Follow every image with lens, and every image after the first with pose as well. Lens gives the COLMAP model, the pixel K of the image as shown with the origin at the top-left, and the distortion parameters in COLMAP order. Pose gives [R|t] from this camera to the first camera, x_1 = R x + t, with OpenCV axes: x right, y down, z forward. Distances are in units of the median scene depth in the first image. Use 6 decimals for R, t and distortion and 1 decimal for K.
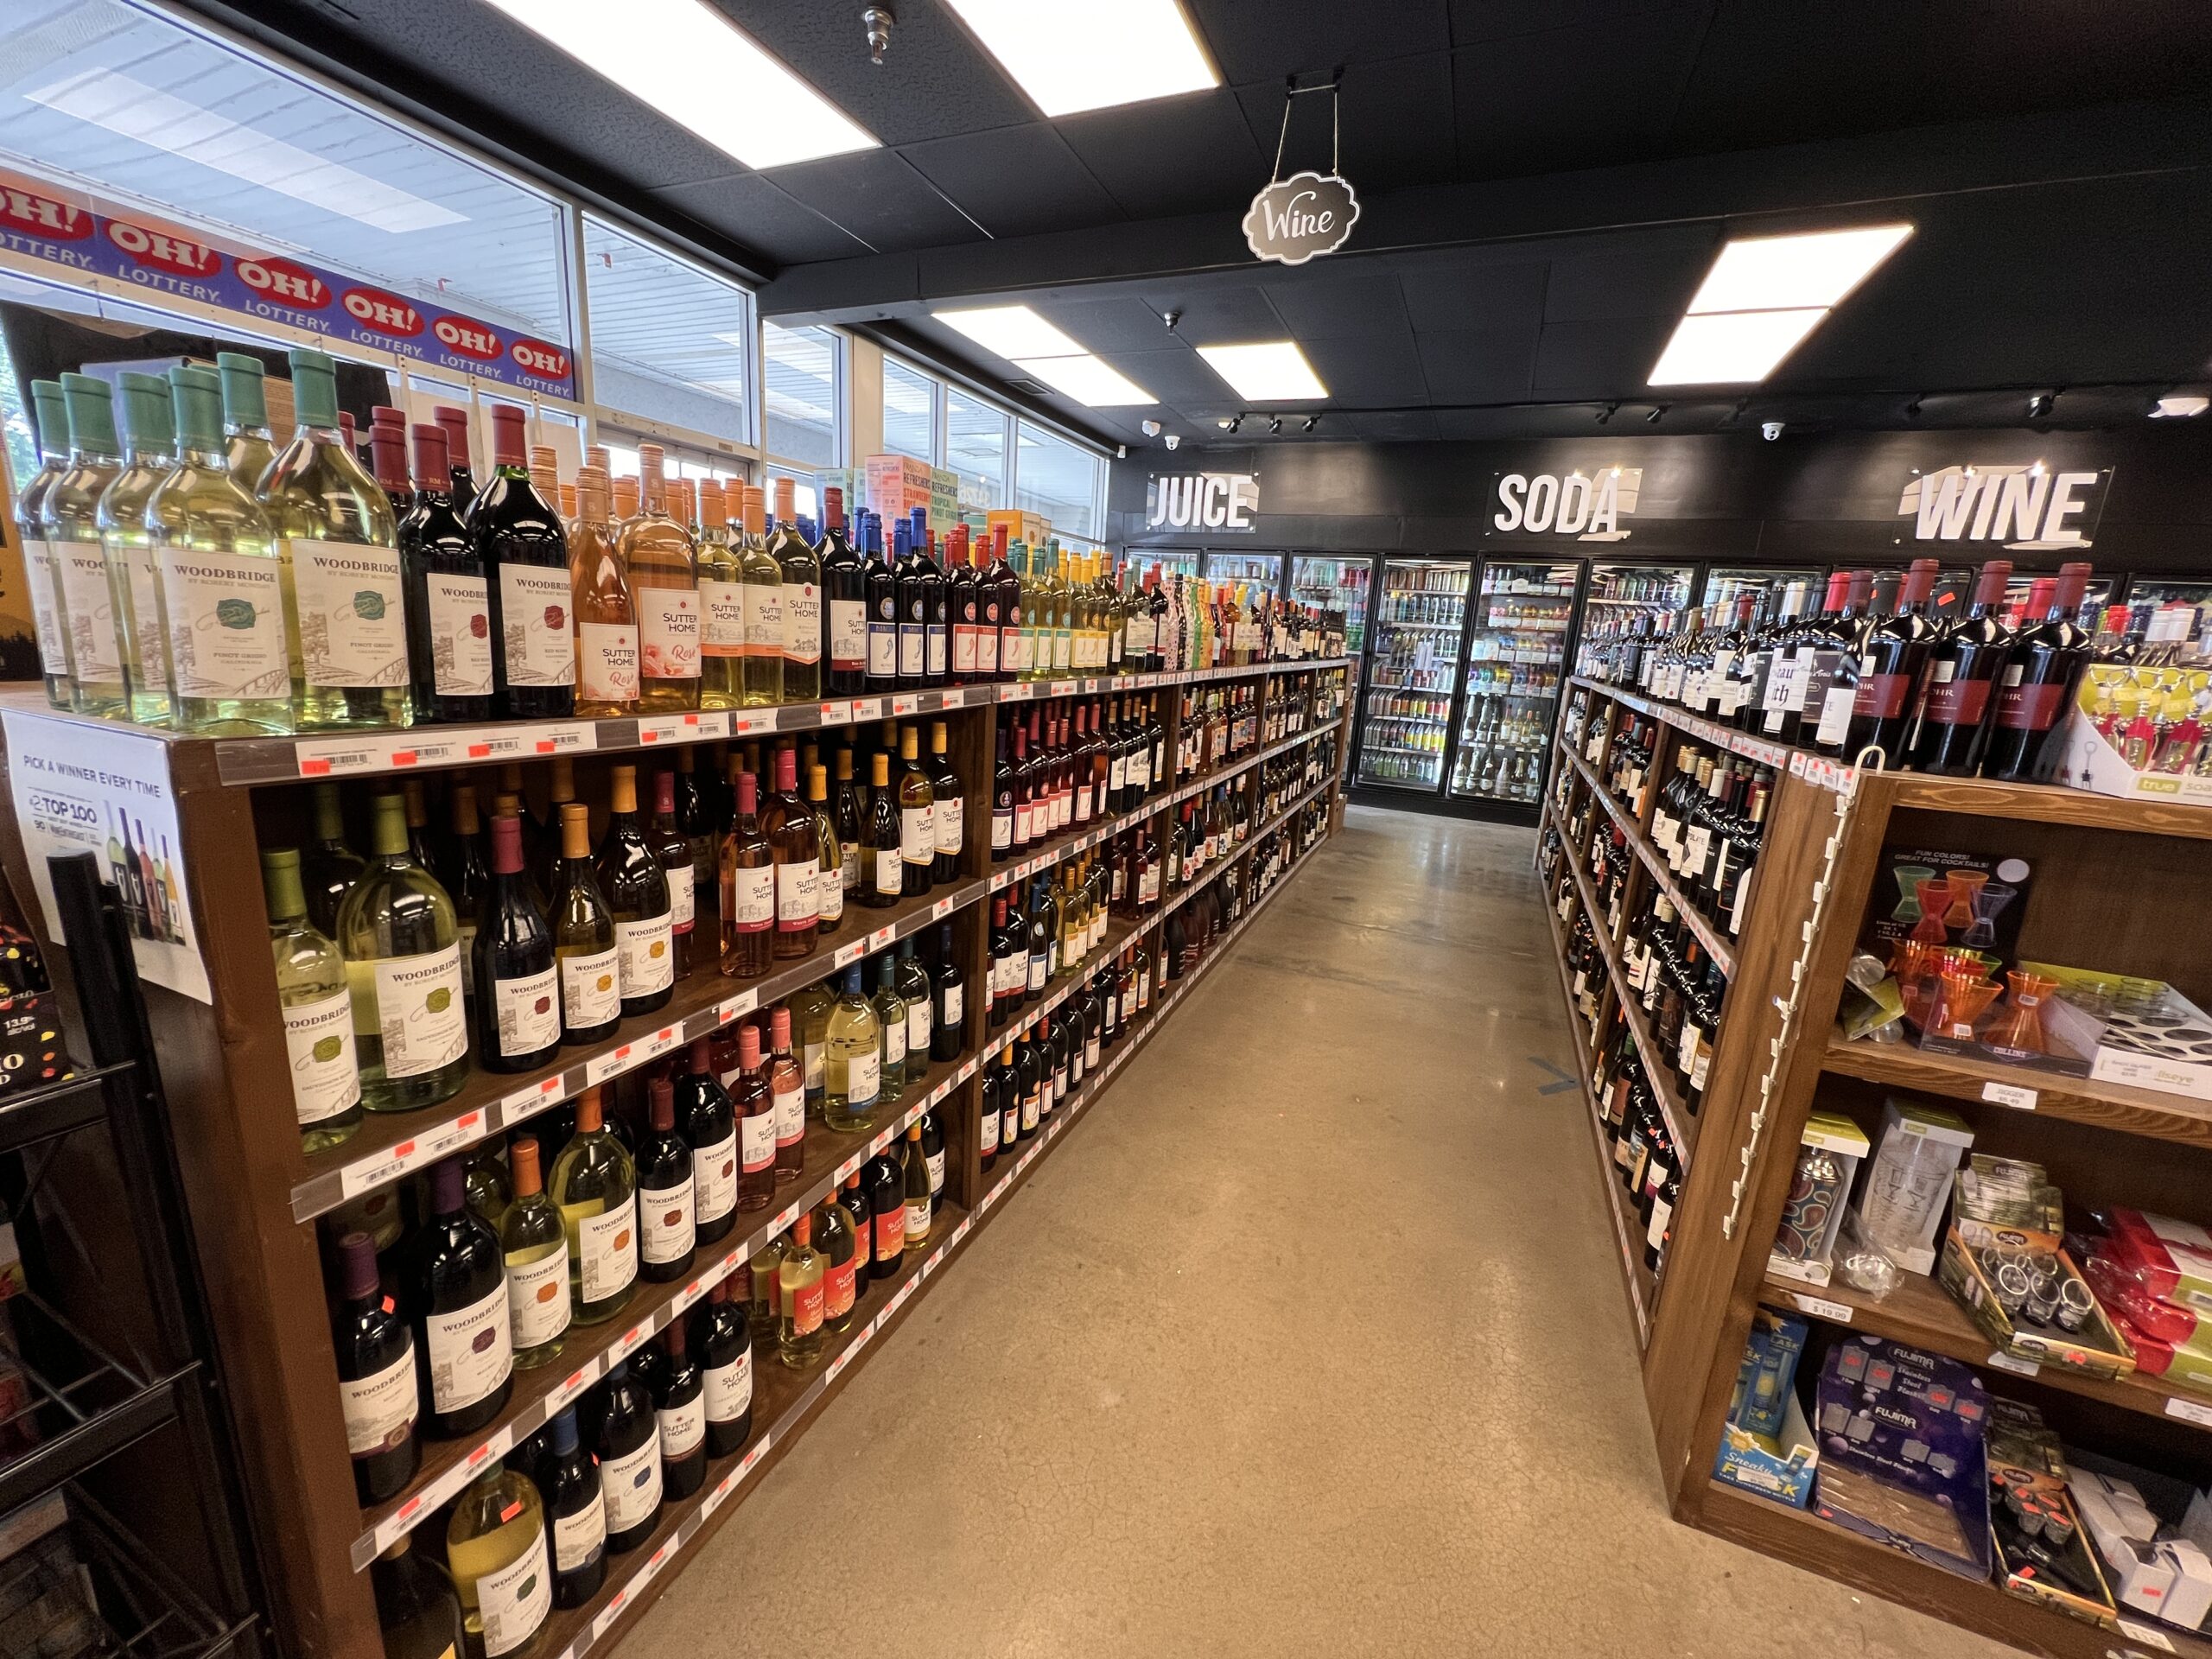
lens RADIAL K [[894.5, 0, 1096.6], [0, 894.5, 833.2], [0, 0, 1]] dist [-0.002418, -0.000637]
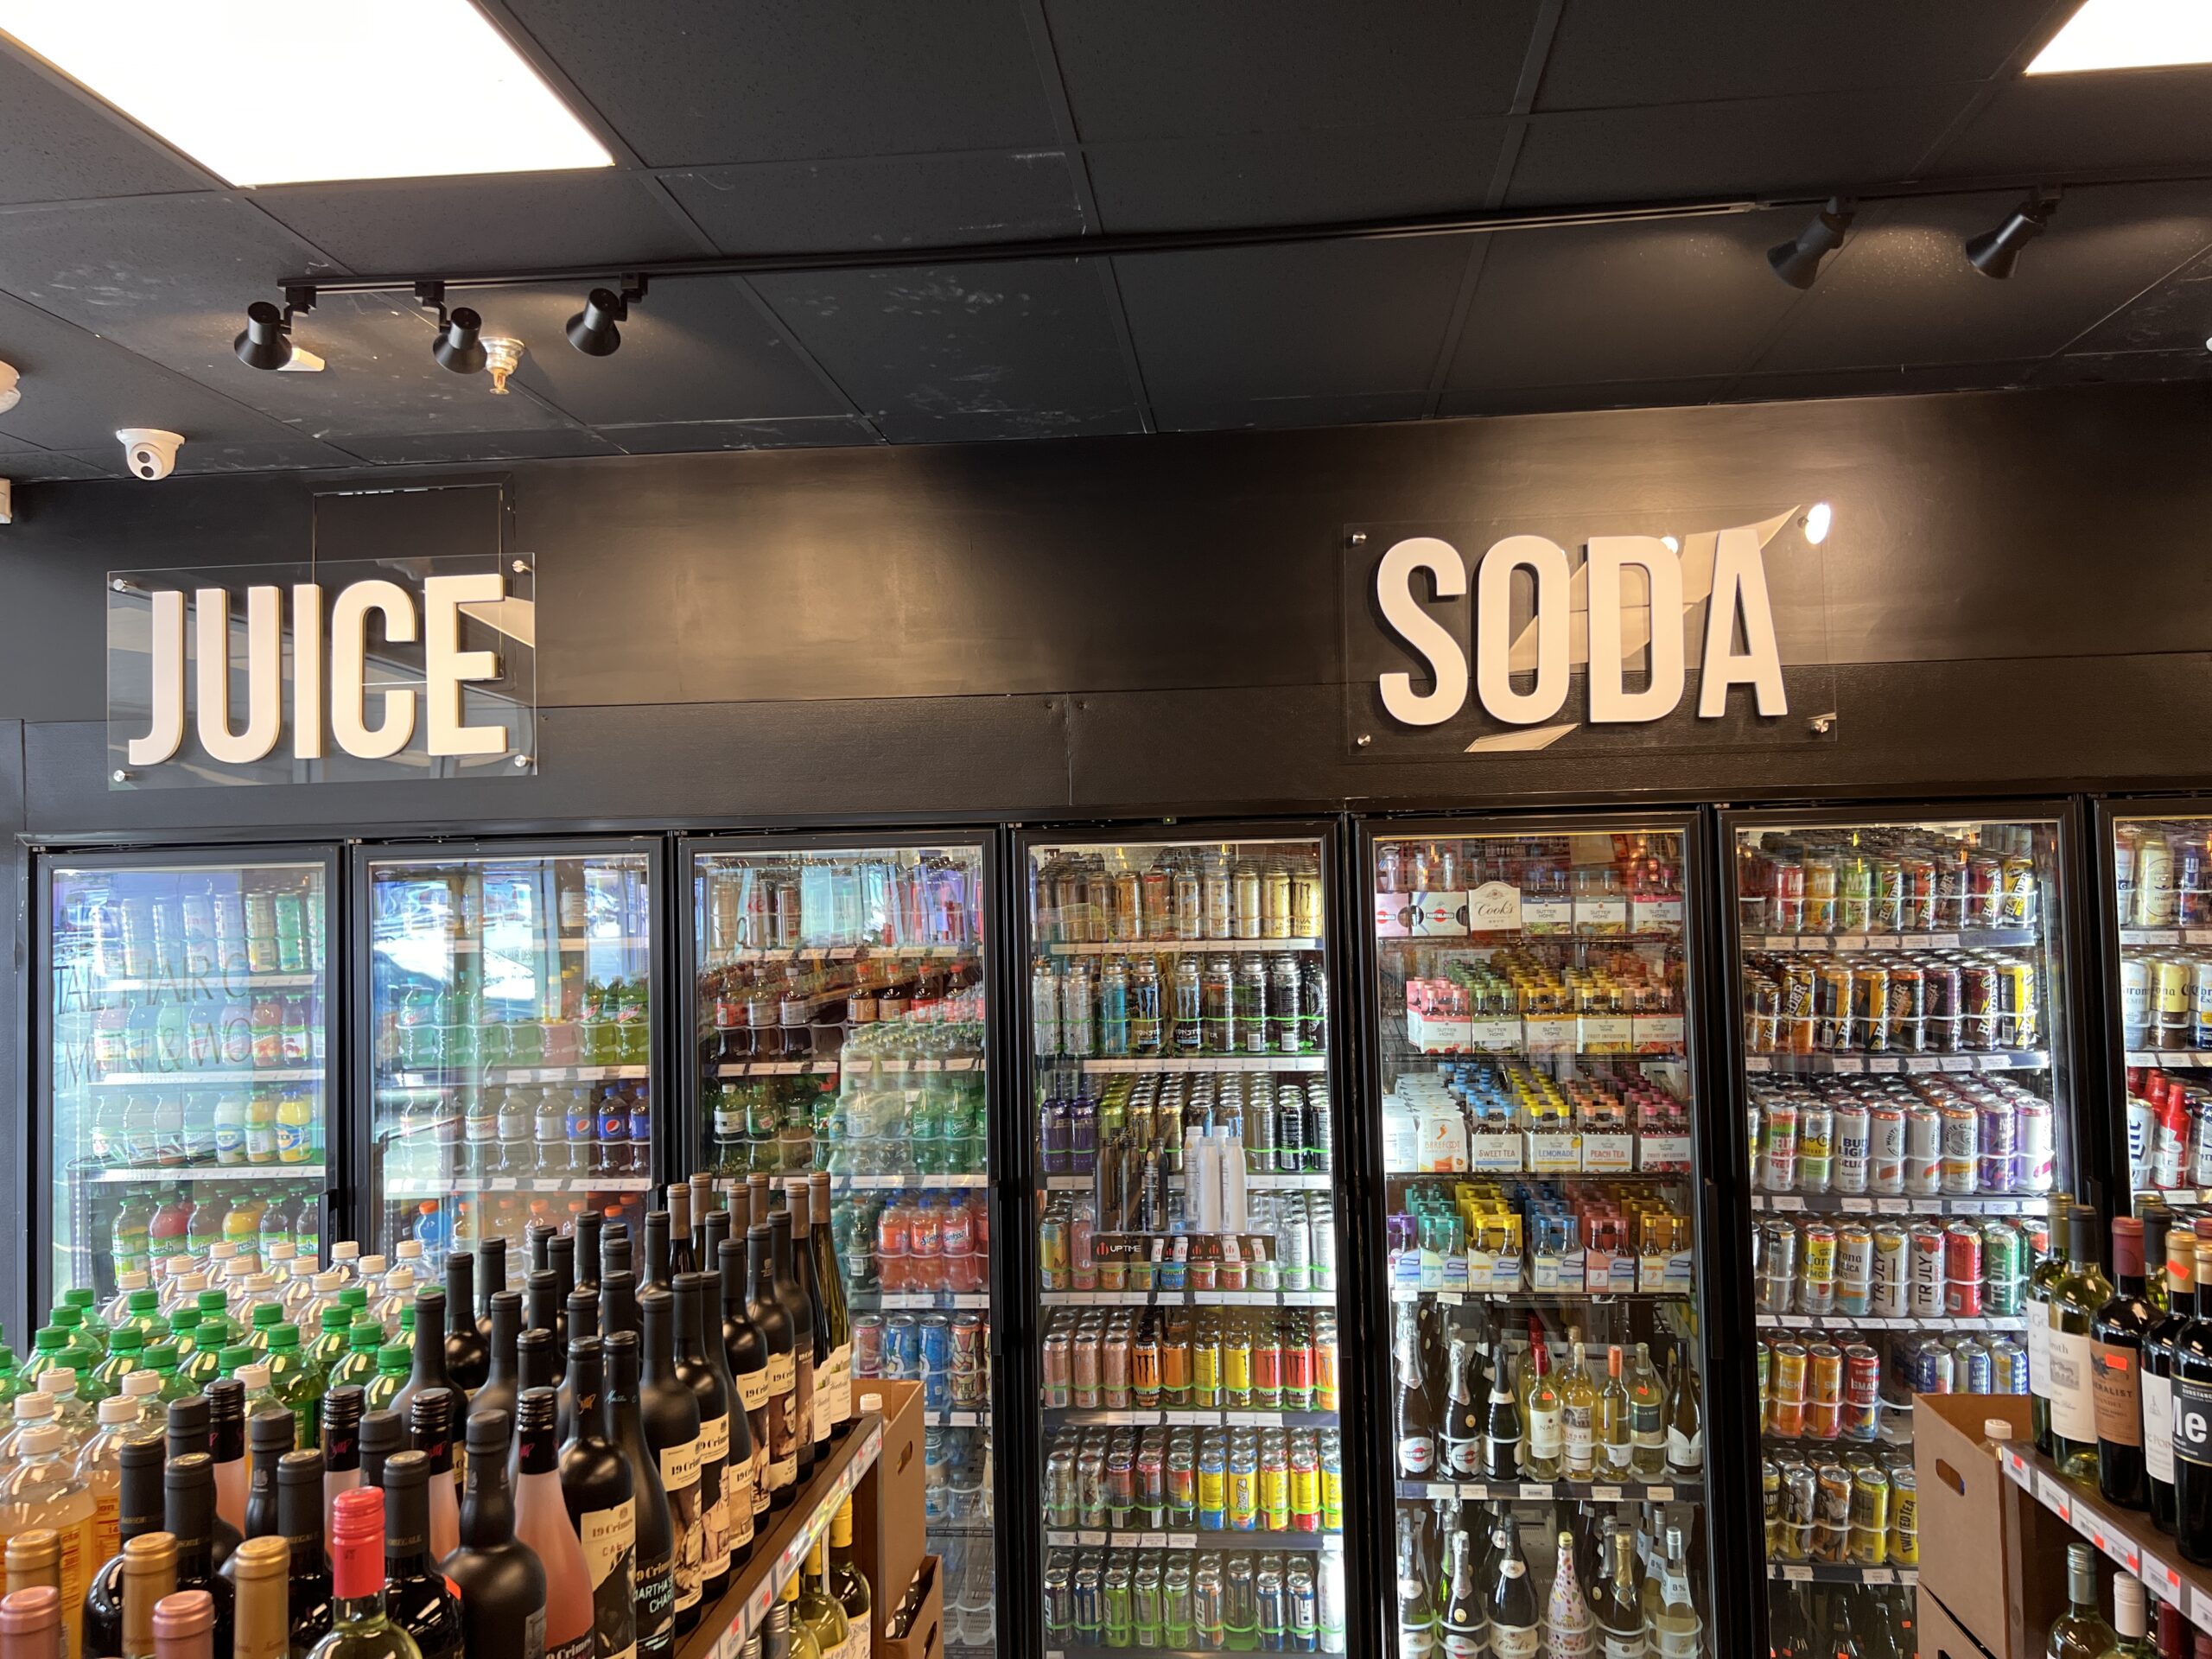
lens RADIAL K [[1667.8, 0, 1113.3], [0, 1667.8, 824.9], [0, 0, 1]] dist [0.049564, -0.055384]
pose [[0.948402, -0.064186, 0.310505, 0.189123], [0.145899, 0.957804, -0.247638, -0.180830], [-0.281508, 0.280162, 0.917749, 0.520562]]
